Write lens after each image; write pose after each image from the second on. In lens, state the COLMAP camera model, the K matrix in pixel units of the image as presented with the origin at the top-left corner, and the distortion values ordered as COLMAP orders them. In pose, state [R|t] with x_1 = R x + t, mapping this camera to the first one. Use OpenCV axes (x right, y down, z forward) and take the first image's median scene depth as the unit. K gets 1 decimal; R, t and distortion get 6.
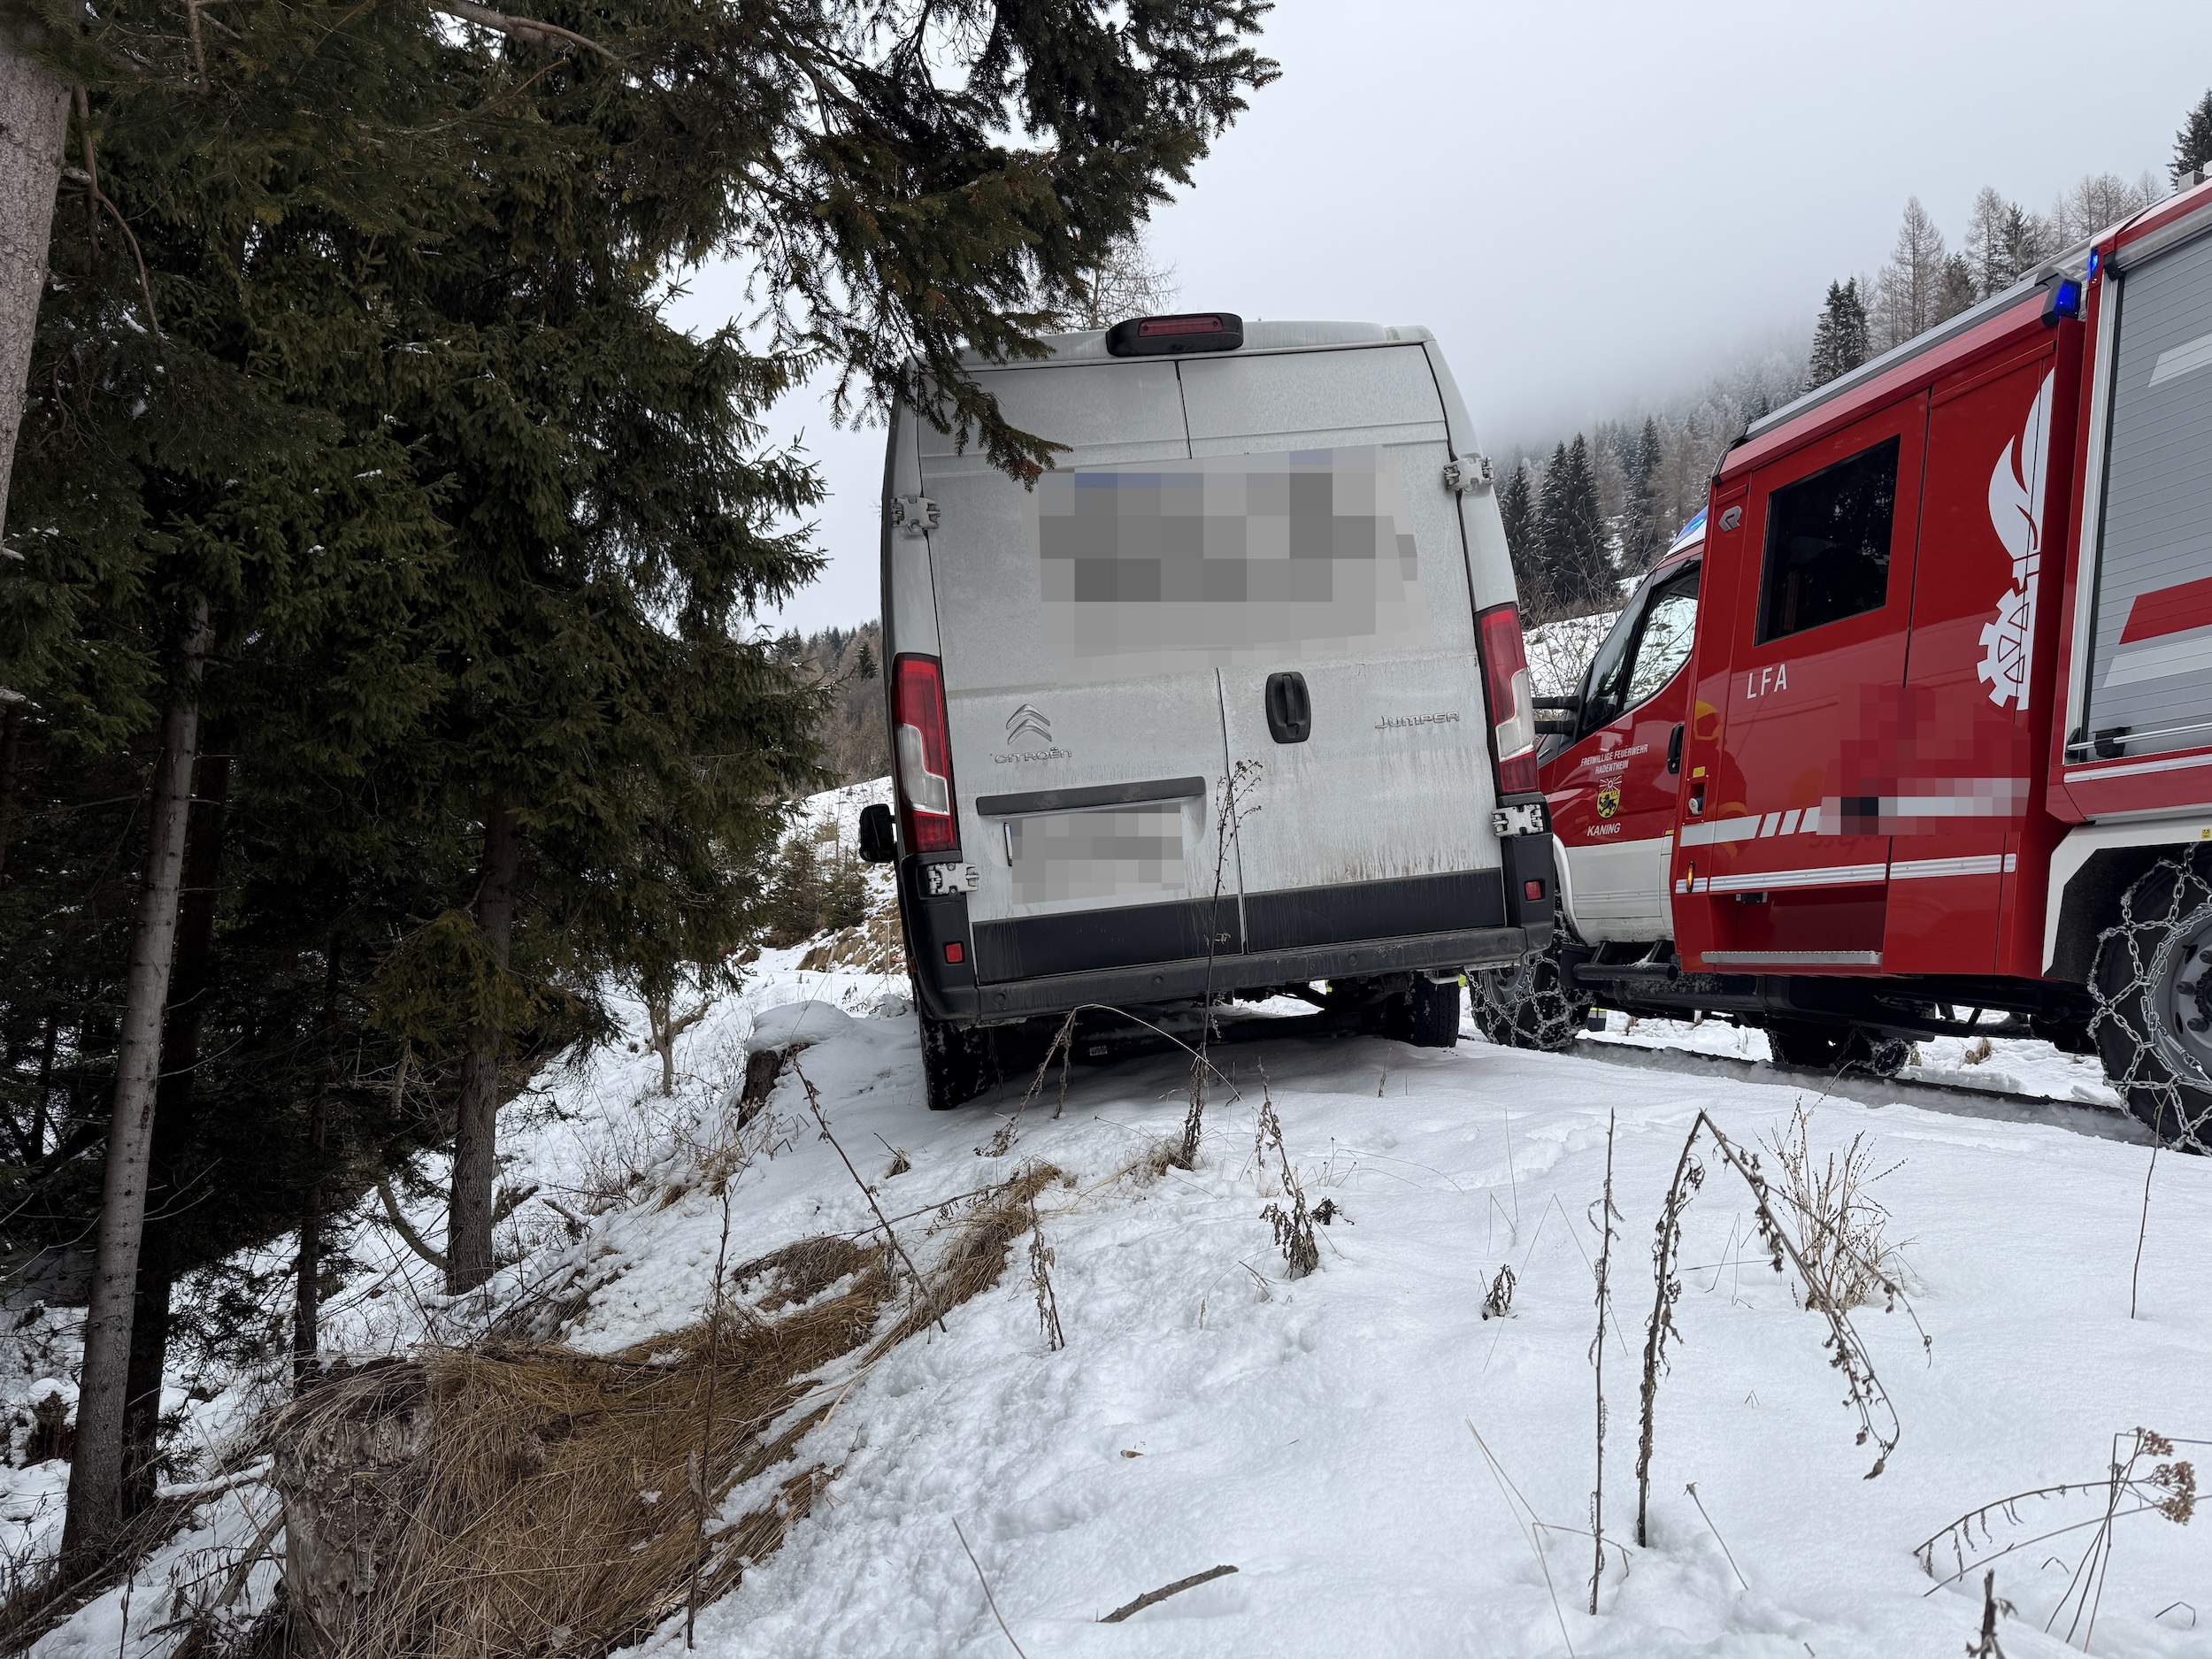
lens RADIAL K [[1541.7, 0, 1146.9], [0, 1541.7, 874.2], [0, 0, 1]] dist [0.045804, -0.050062]
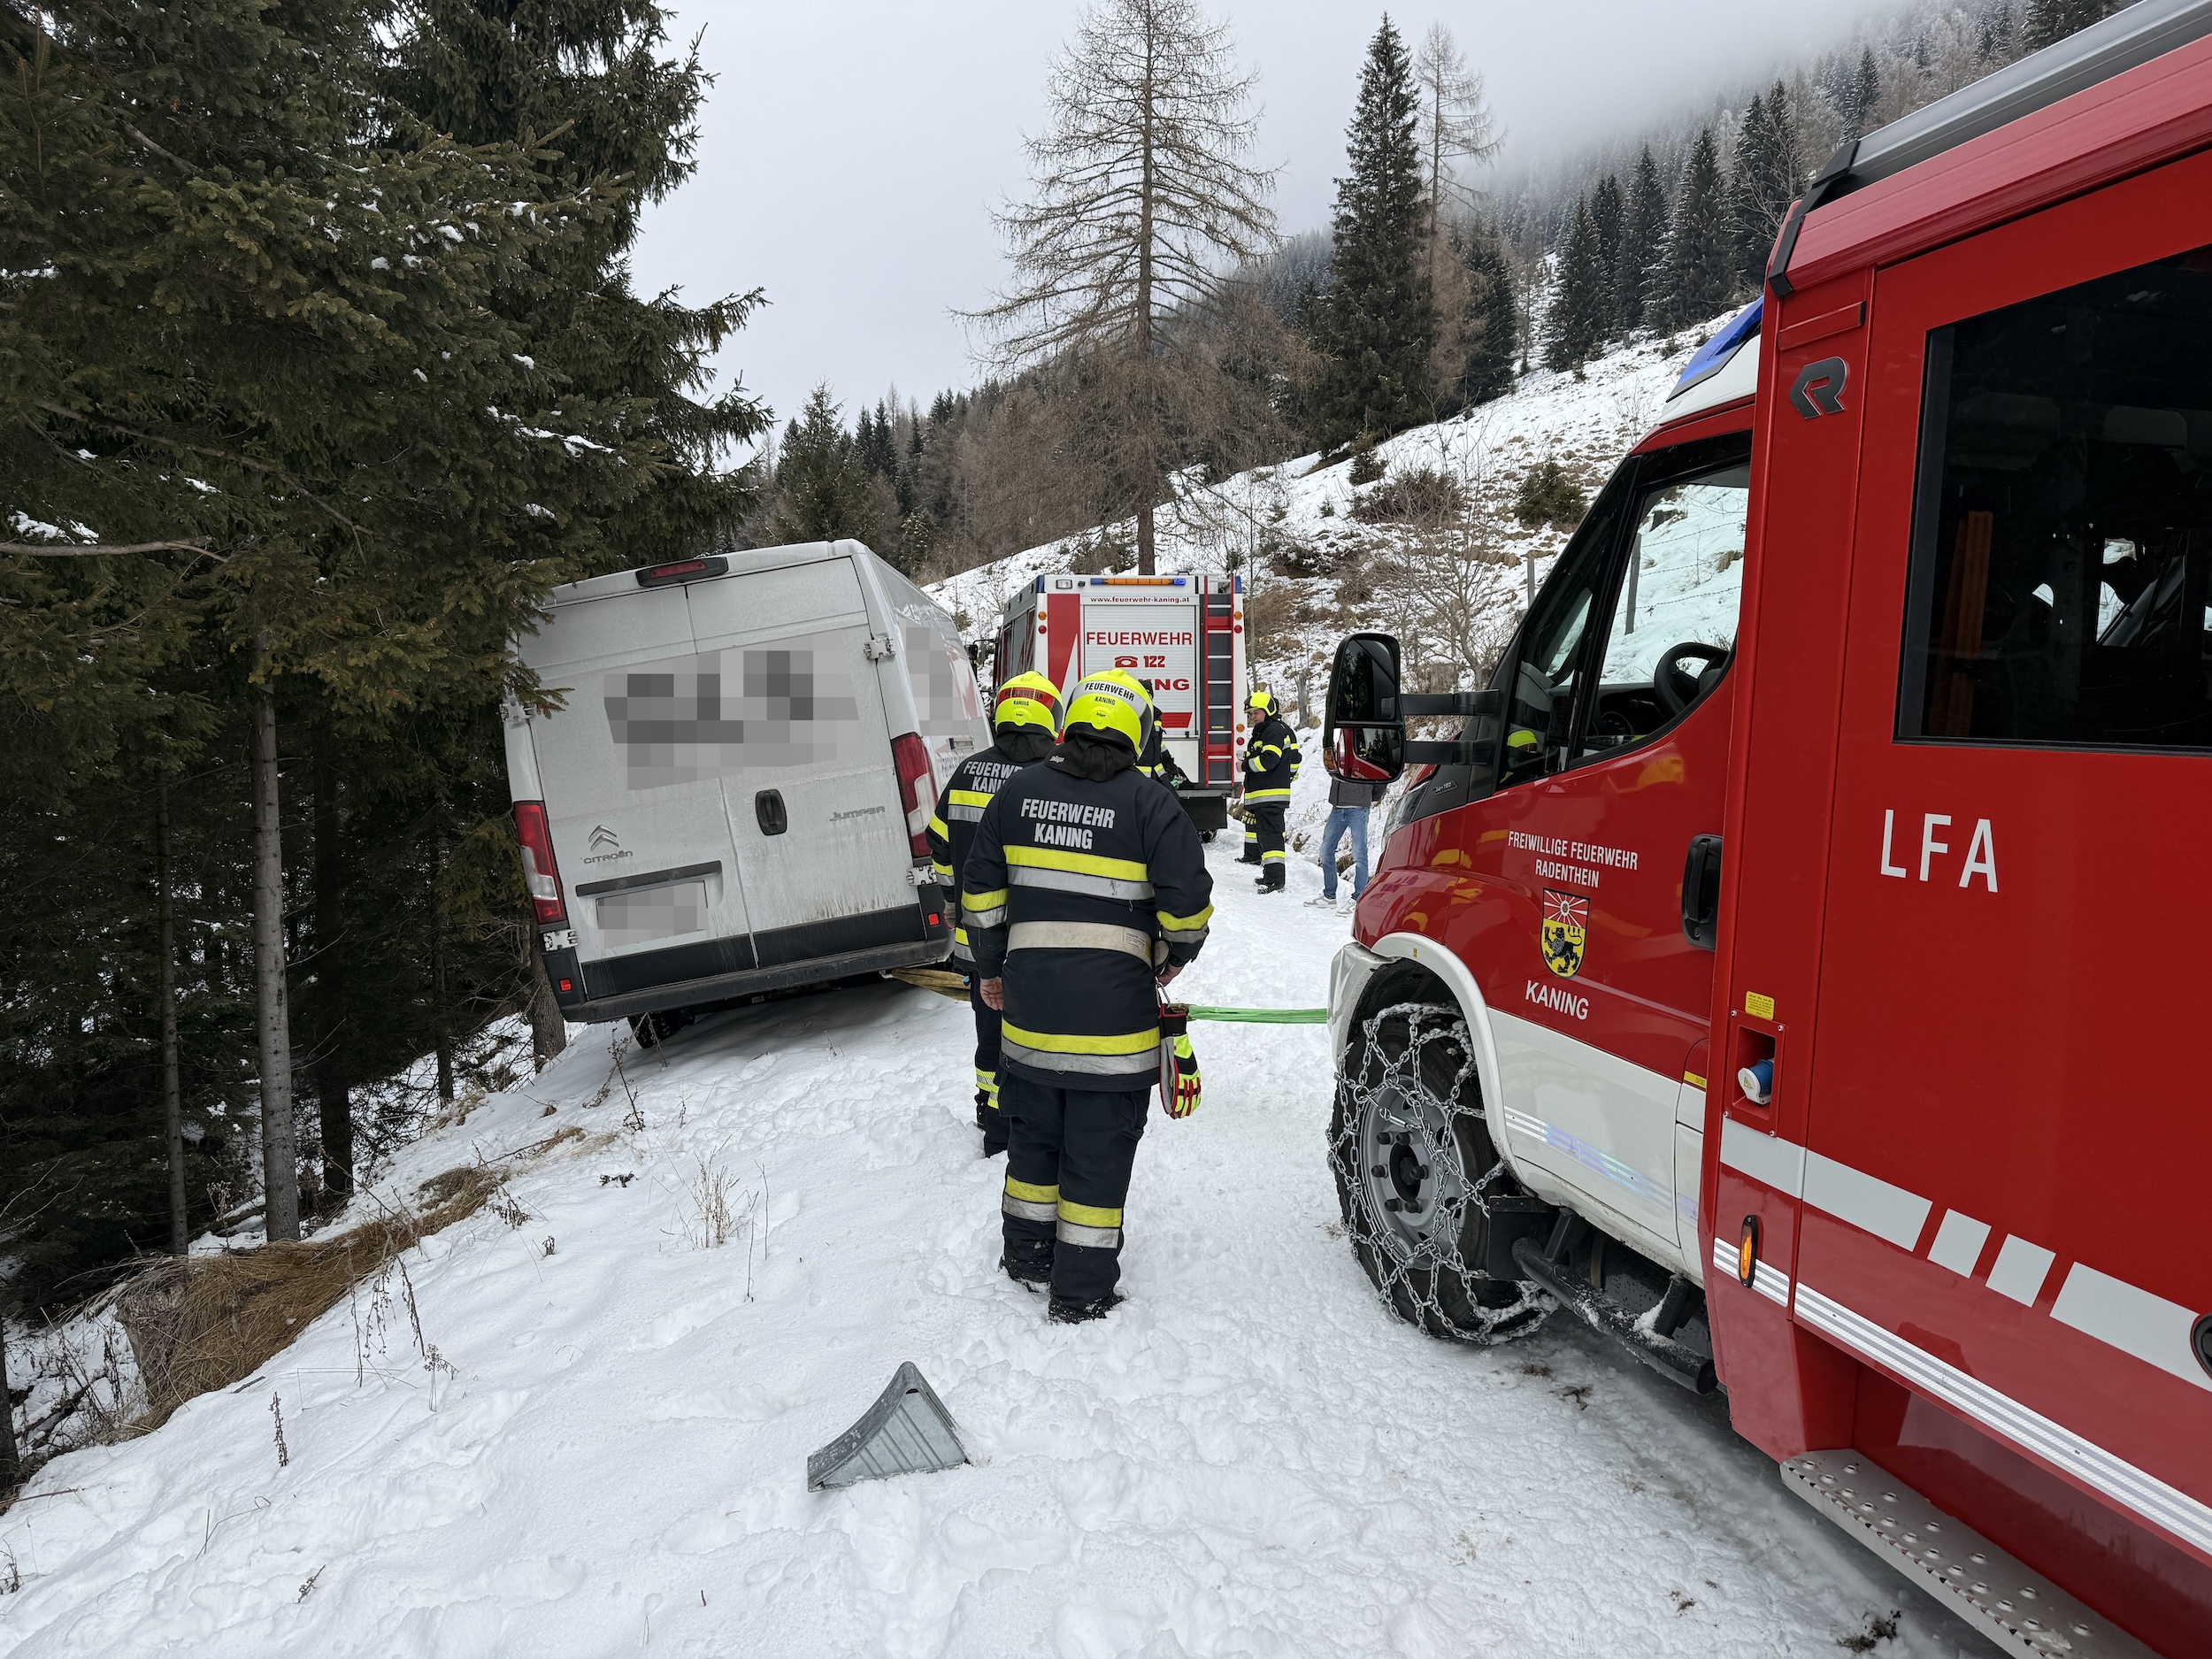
lens RADIAL K [[1541.7, 0, 1111.2], [0, 1541.7, 867.5], [0, 0, 1]] dist [0.045804, -0.050062]
pose [[0.987175, -0.047271, -0.152481, 0.216336], [0.071540, 0.984870, 0.157838, -0.089154], [0.142713, -0.166722, 0.975621, -0.155617]]
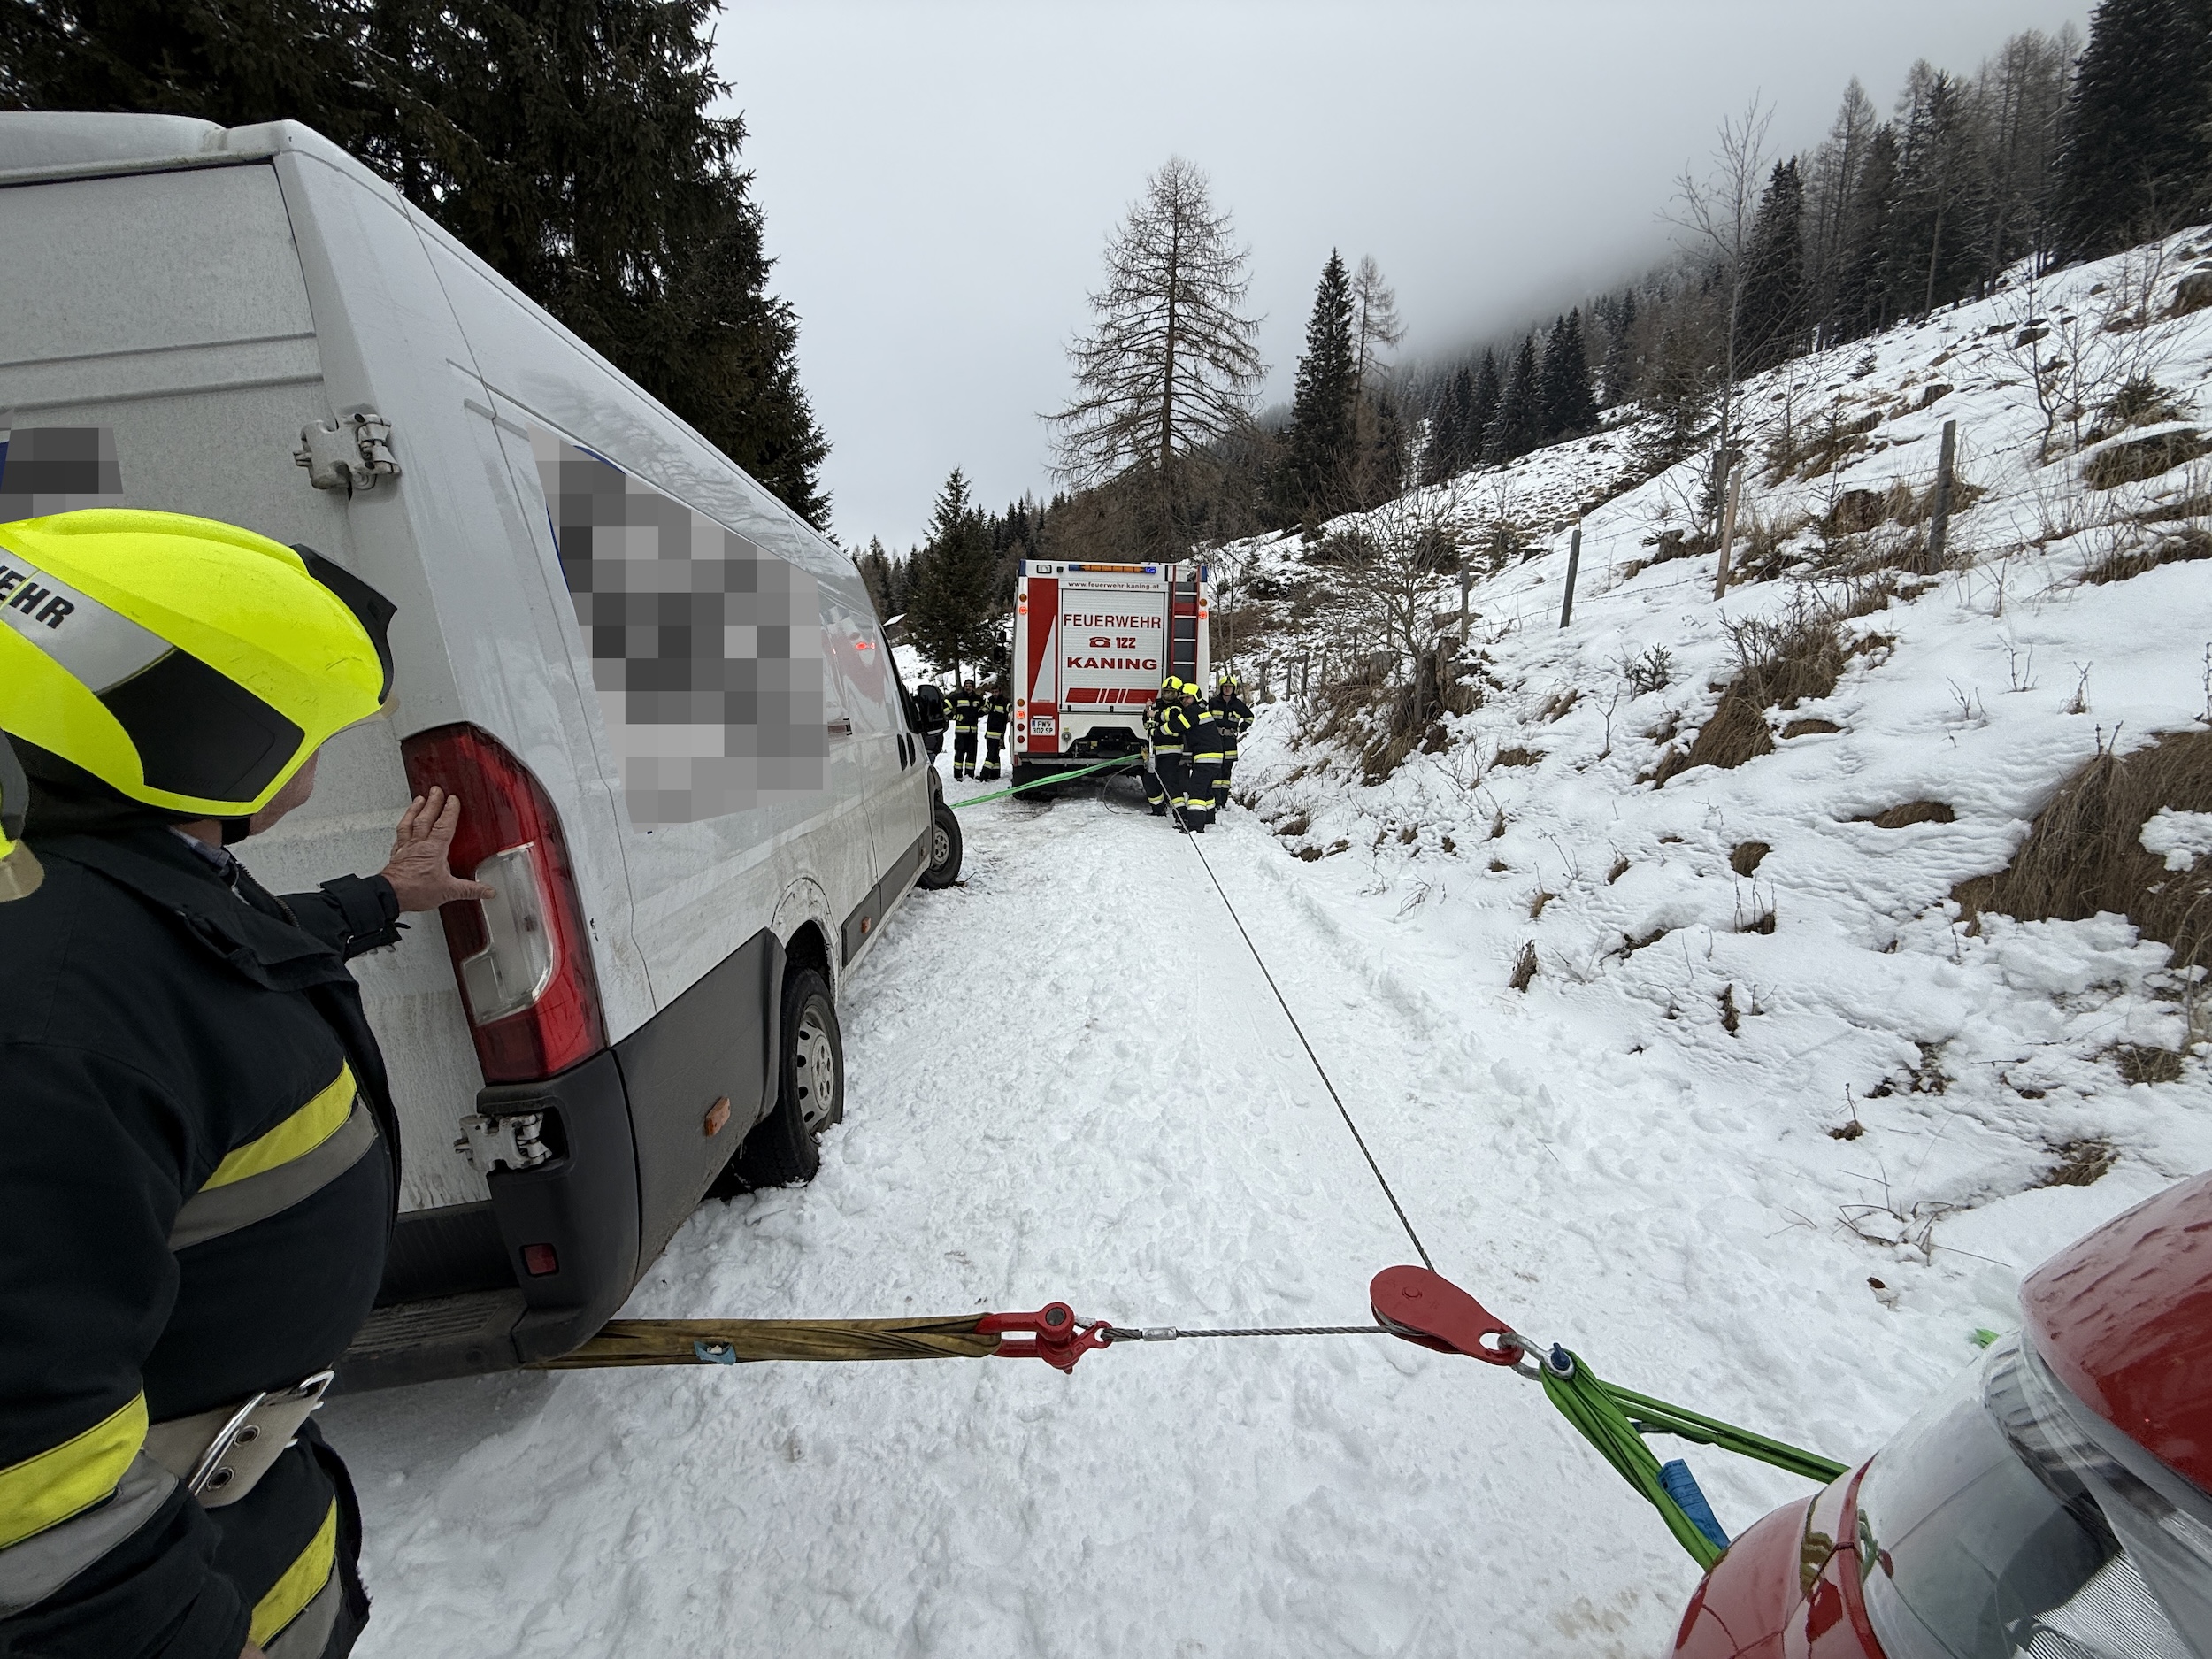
lens RADIAL K [[879.3, 0, 1116.8], [0, 879.3, 832.0], [0, 0, 1]] dist [0.004402, -0.000787]
pose [[0.980966, -0.007790, -0.194022, 0.212451], [0.050563, 0.974973, 0.216496, -0.061507], [0.187480, -0.222185, 0.956810, 0.267691]]
